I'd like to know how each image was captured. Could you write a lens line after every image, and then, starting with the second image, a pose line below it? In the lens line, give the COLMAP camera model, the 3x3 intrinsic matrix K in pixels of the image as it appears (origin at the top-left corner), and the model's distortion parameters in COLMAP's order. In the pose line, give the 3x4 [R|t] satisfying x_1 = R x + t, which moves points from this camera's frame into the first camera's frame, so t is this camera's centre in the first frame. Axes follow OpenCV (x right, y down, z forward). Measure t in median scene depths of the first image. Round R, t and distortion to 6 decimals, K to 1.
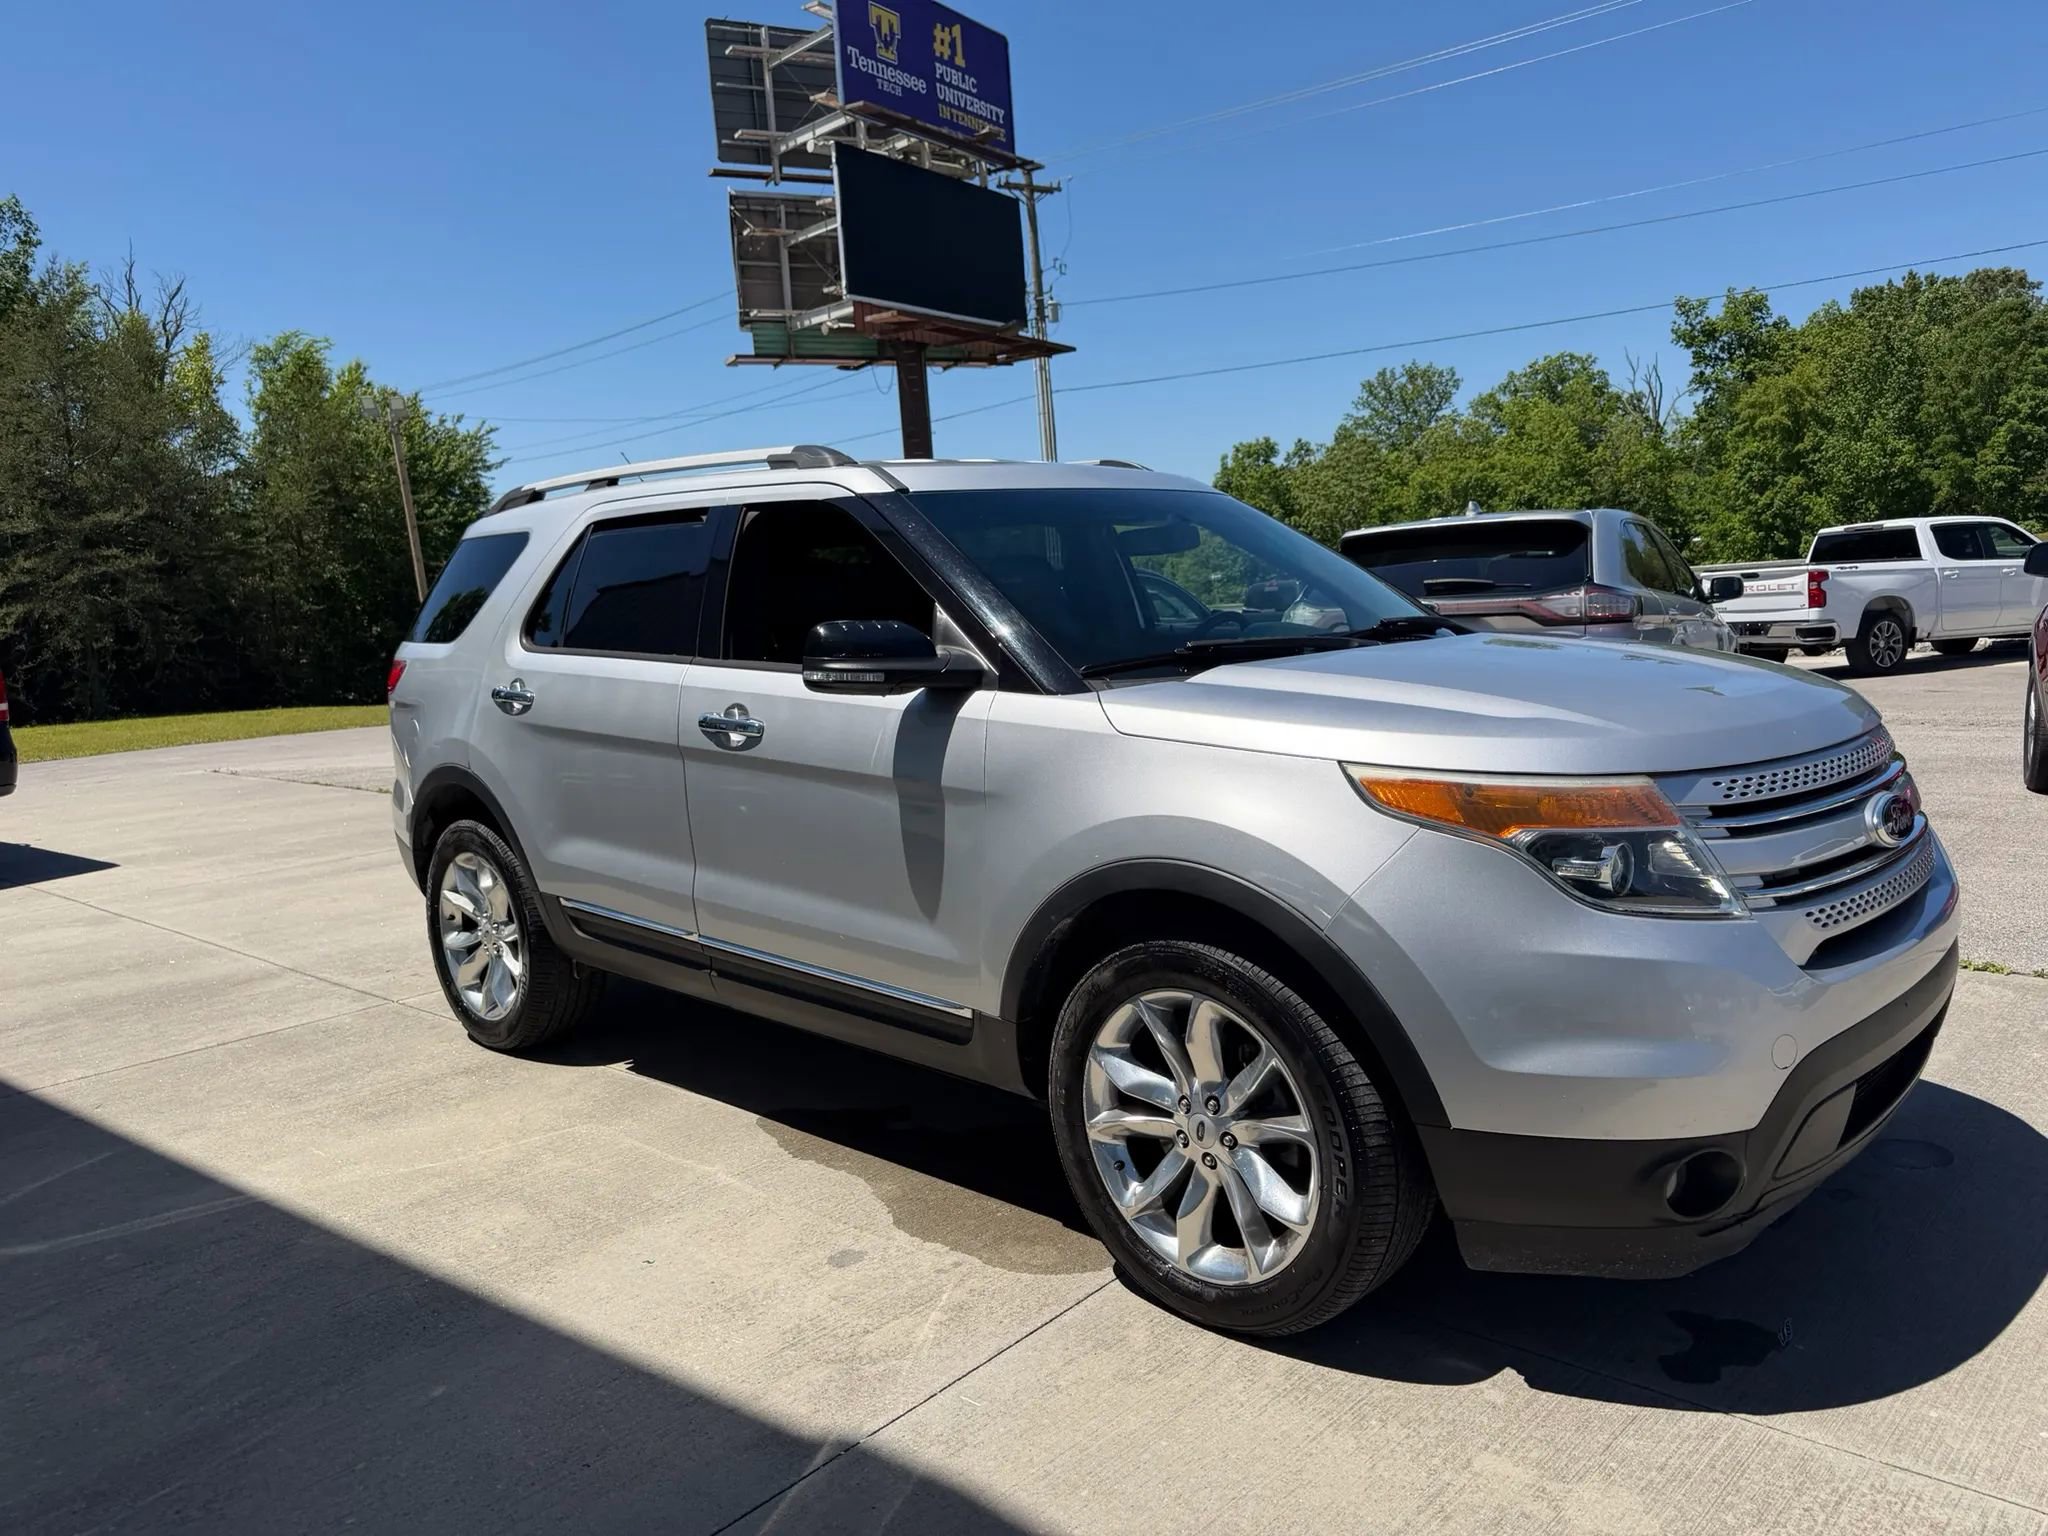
lens RADIAL K [[1453.3, 0, 1037.4], [0, 1453.3, 773.1], [0, 0, 1]] dist [0.013373, -0.019390]
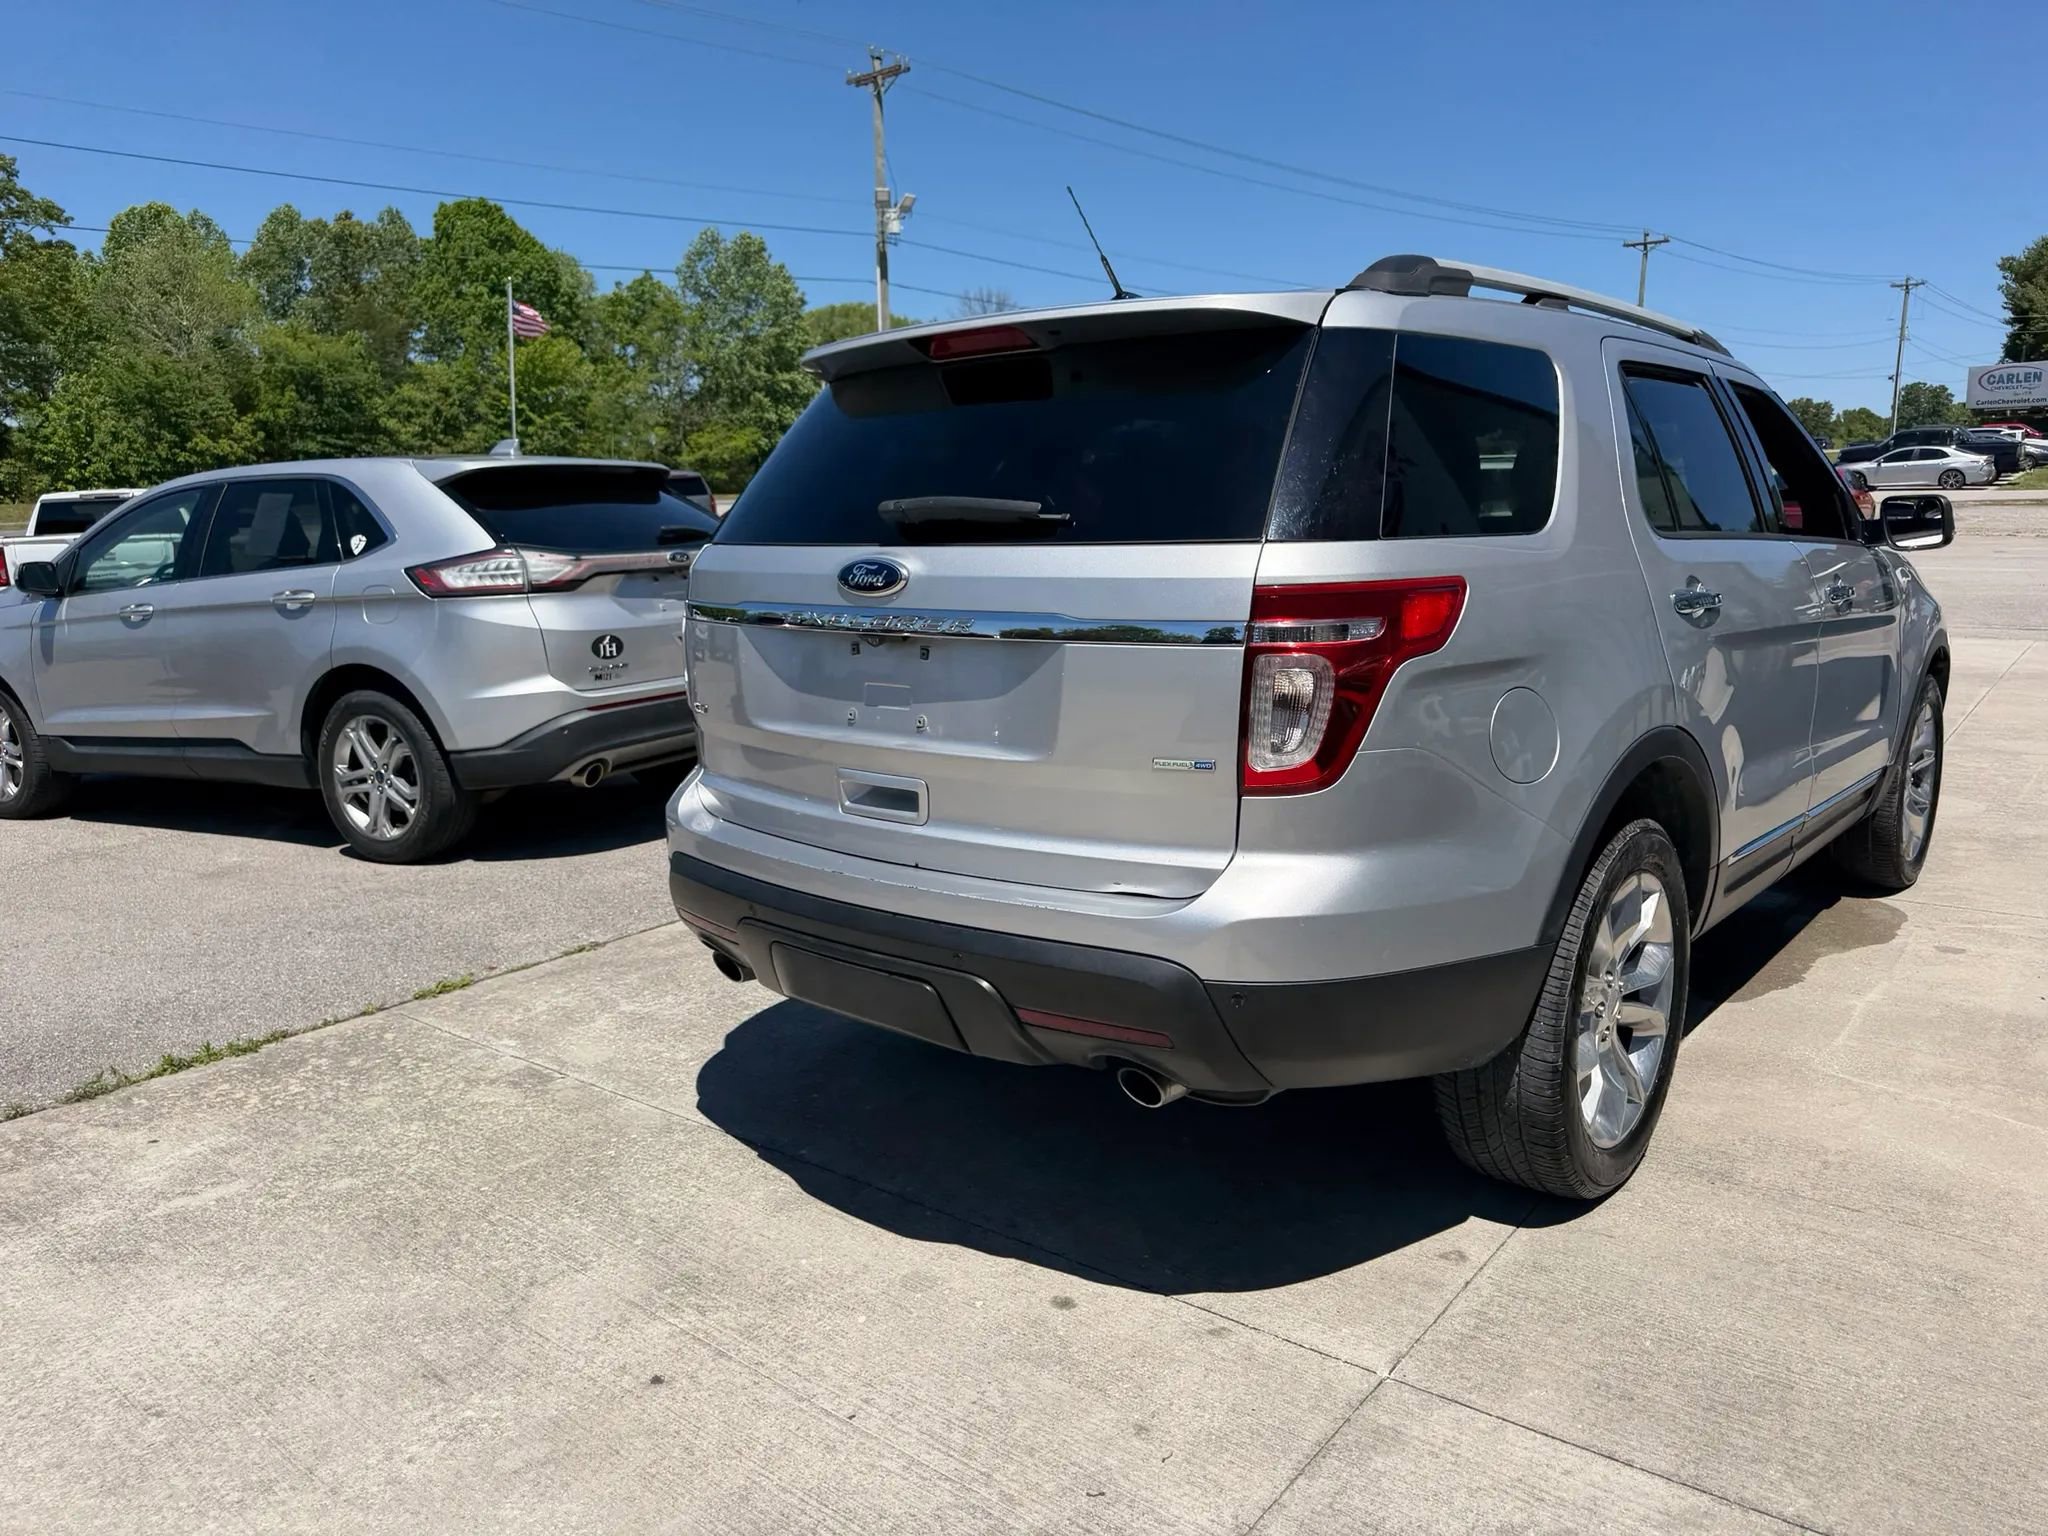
lens RADIAL K [[1453.3, 0, 1031.0], [0, 1453.3, 786.0], [0, 0, 1]] dist [0.013373, -0.019390]
pose [[-0.050810, -0.138678, 0.989033, -0.860065], [0.153537, 0.977455, 0.144942, -0.096524], [-0.986836, 0.159218, -0.028372, 1.113483]]
